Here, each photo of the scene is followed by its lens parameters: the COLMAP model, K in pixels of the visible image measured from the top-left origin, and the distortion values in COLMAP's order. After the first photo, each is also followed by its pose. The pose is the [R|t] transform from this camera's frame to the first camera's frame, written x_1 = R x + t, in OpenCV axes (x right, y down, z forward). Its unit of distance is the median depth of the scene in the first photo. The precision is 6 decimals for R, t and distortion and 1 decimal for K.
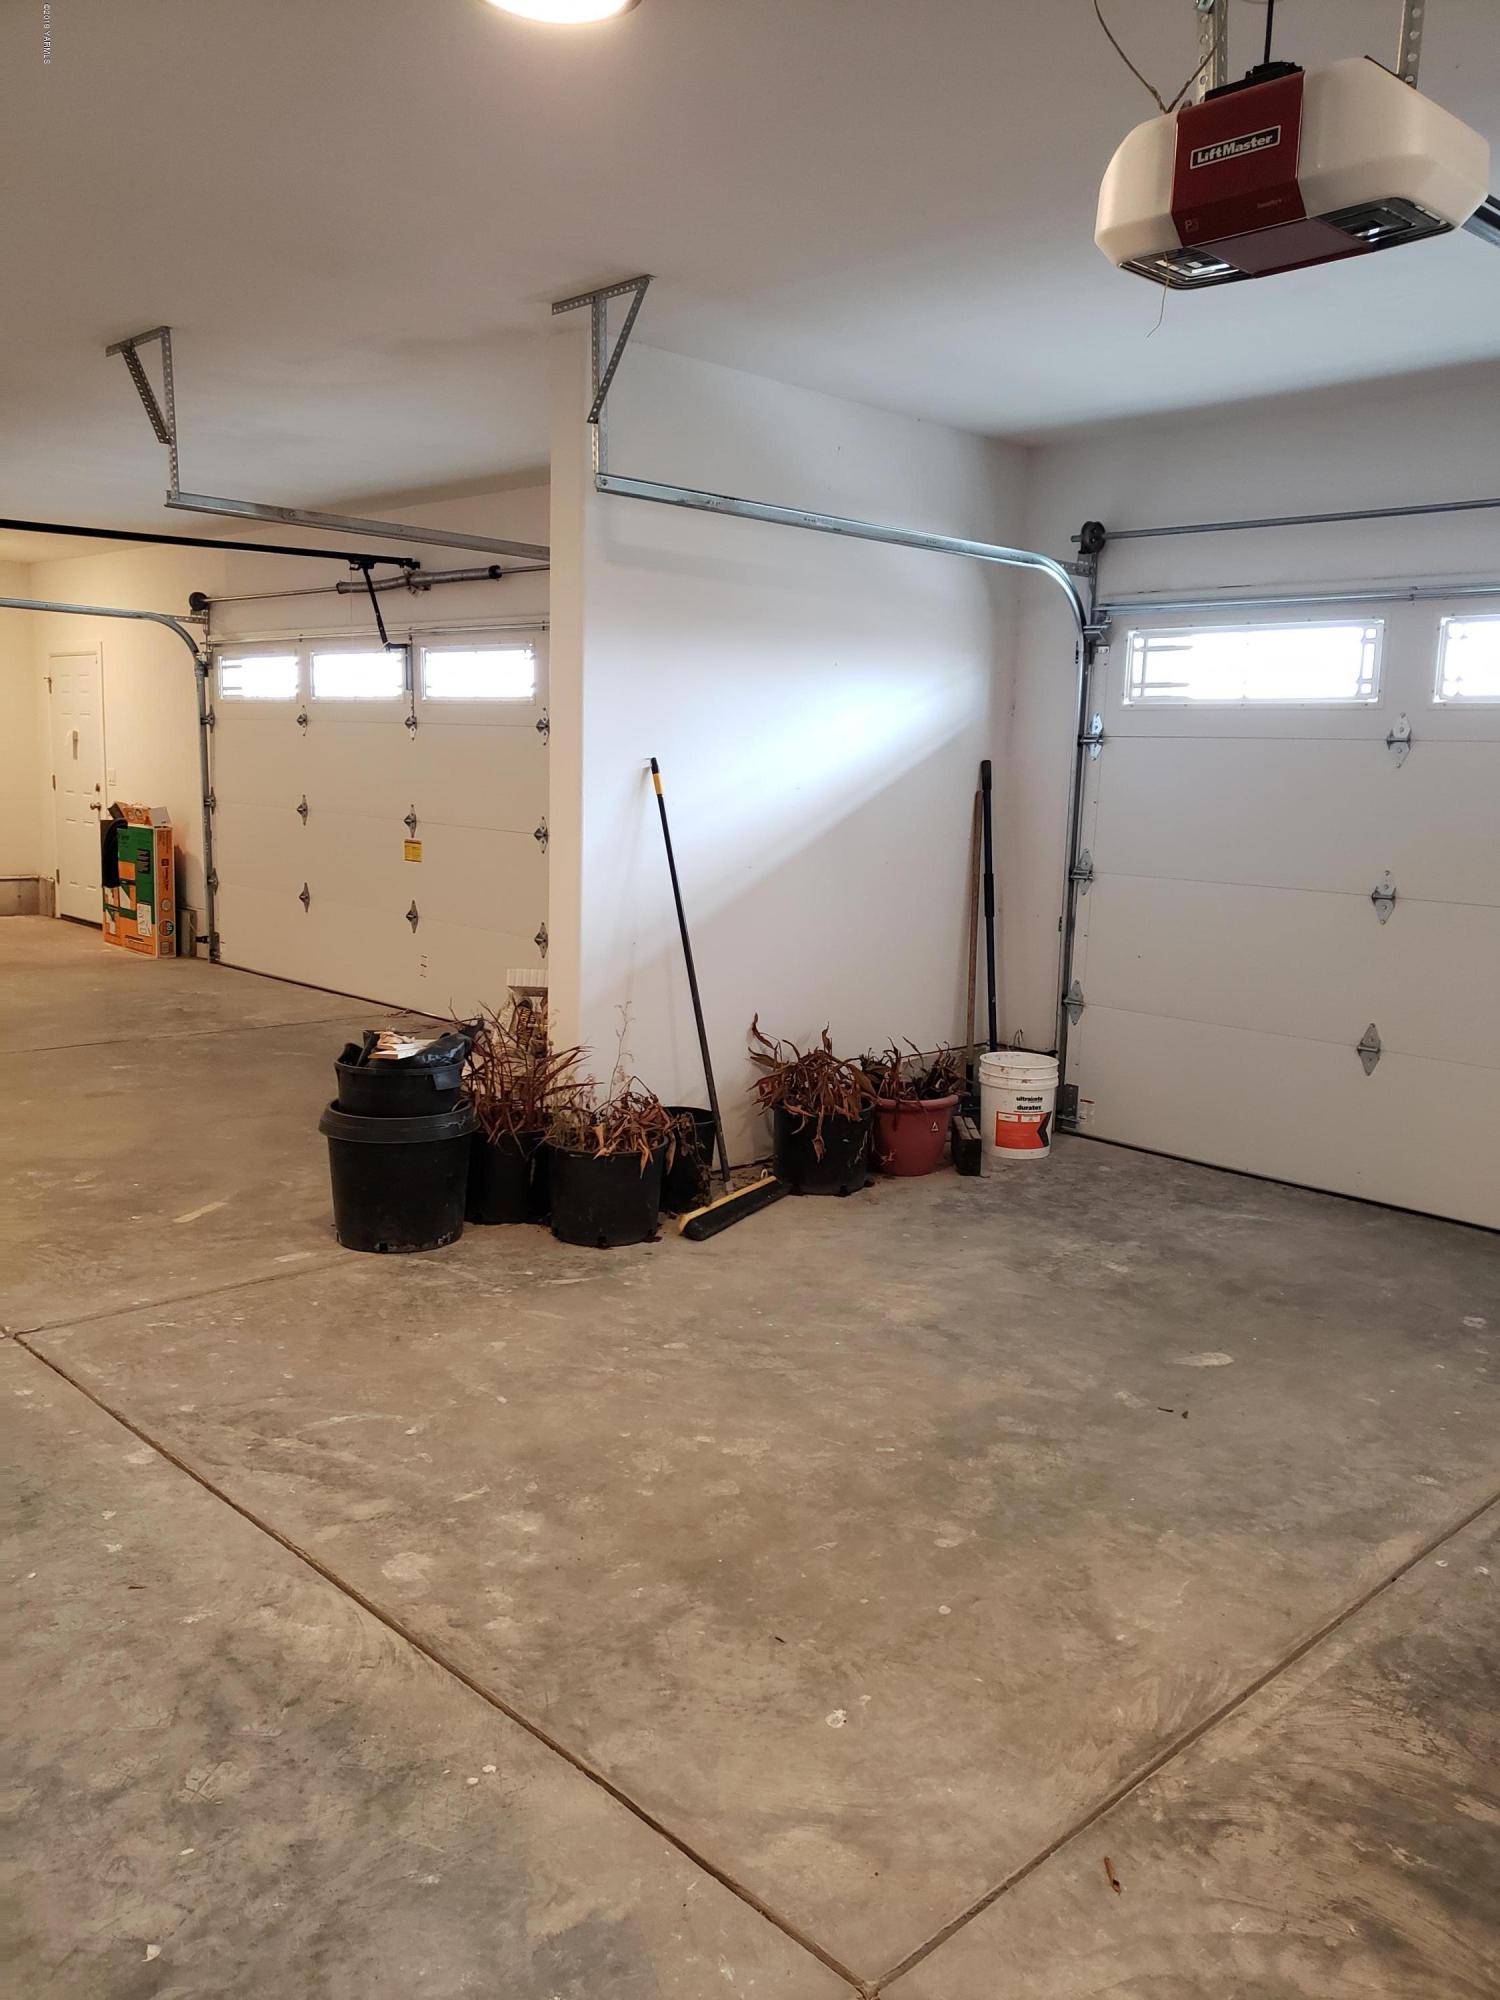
lens RADIAL K [[1555.1, 0, 742.3], [0, 1555.1, 1004.9], [0, 0, 1]] dist [0.017426, 0.018497]
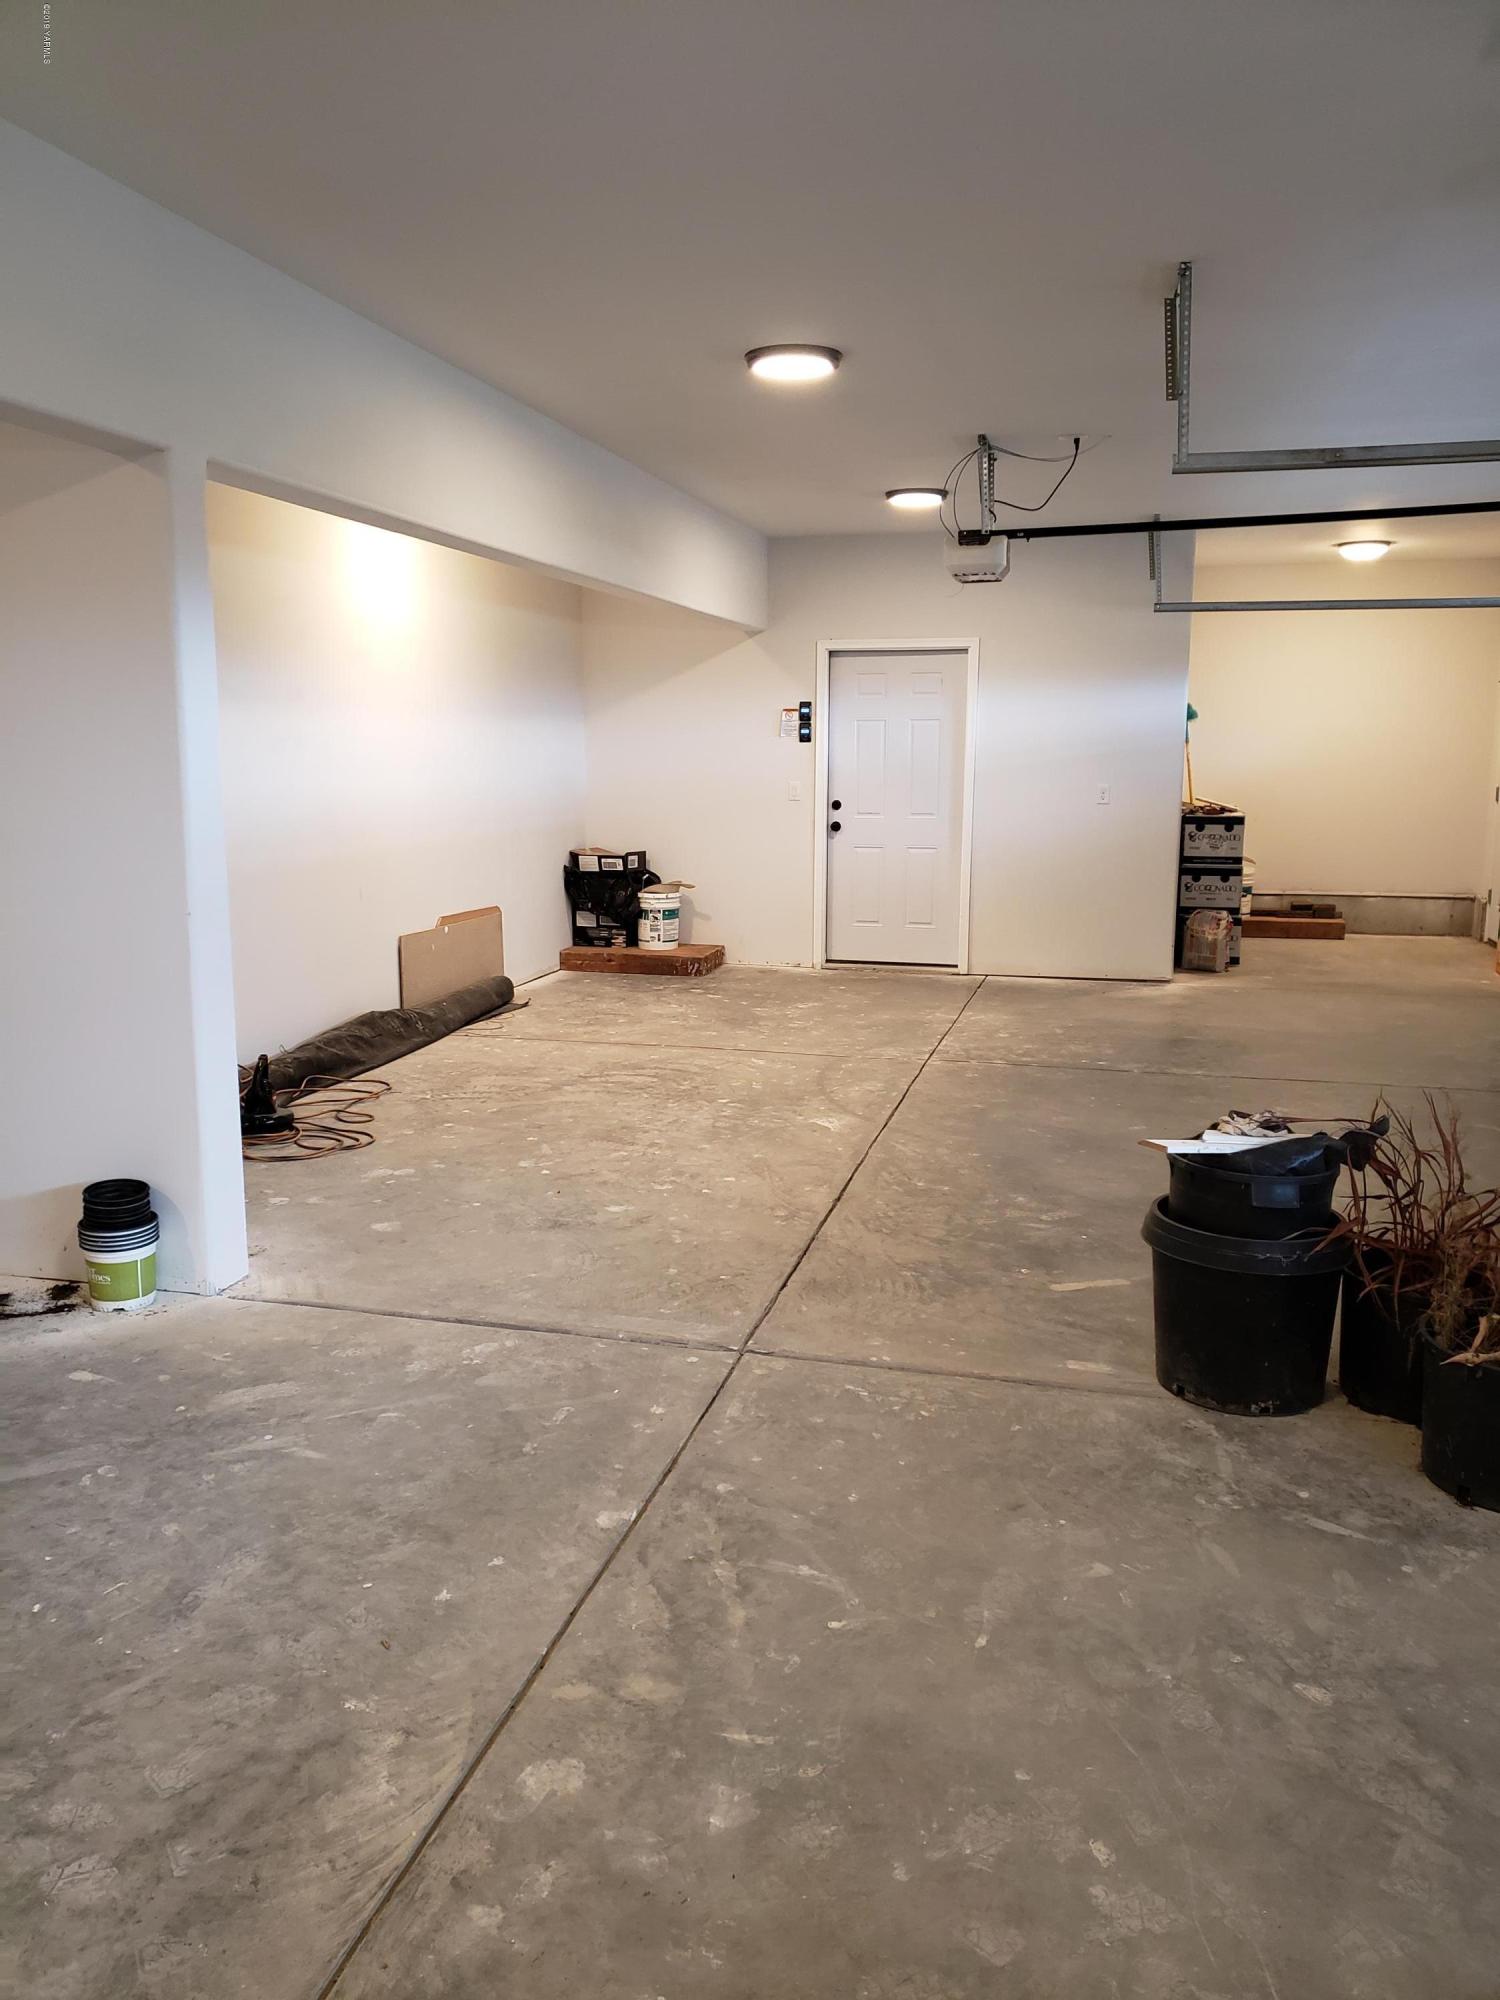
lens RADIAL K [[1555.1, 0, 744.3], [0, 1555.1, 992.4], [0, 0, 1]] dist [0.017426, 0.018497]
pose [[0.533914, 0.108814, -0.838508, 0.350267], [-0.121453, 0.991270, 0.051304, -0.067238], [0.836771, 0.074447, 0.542469, 0.473687]]
